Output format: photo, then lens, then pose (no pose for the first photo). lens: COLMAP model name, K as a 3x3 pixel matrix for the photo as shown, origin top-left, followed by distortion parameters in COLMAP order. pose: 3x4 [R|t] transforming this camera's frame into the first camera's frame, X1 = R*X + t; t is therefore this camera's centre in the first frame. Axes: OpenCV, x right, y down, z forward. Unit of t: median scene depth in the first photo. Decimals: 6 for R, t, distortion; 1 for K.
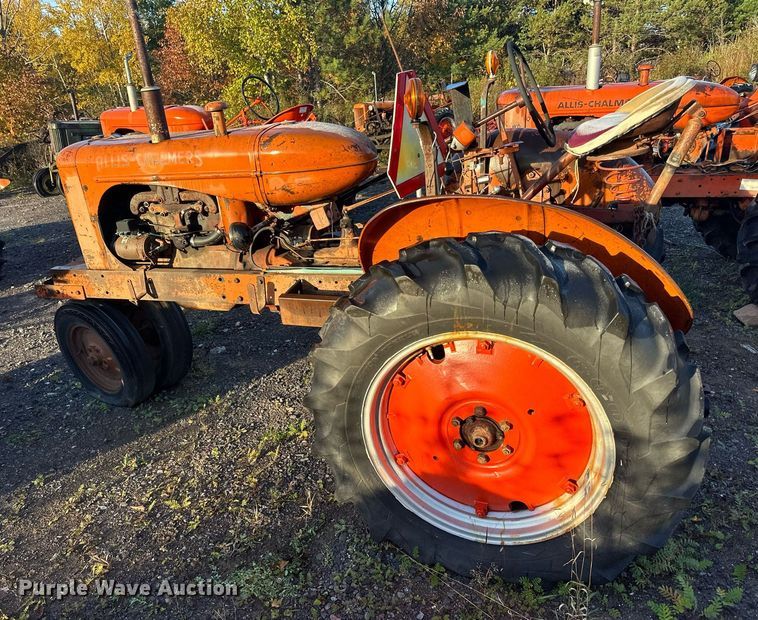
lens RADIAL K [[625.6, 0, 347.4], [0, 625.6, 337.1], [0, 0, 1]] dist [0.014676, -0.011078]
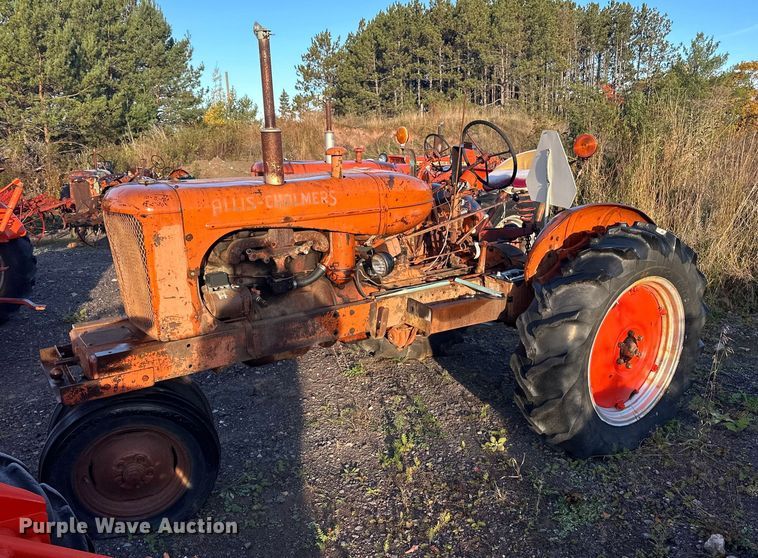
lens RADIAL K [[635.5, 0, 379.0], [0, 635.5, 279.0], [0, 0, 1]] dist [0.091225, -0.002299]
pose [[0.554493, -0.102669, 0.825831, -0.951235], [0.291945, 0.953289, -0.077508, -0.045634], [-0.779298, 0.284075, 0.558566, 0.337801]]
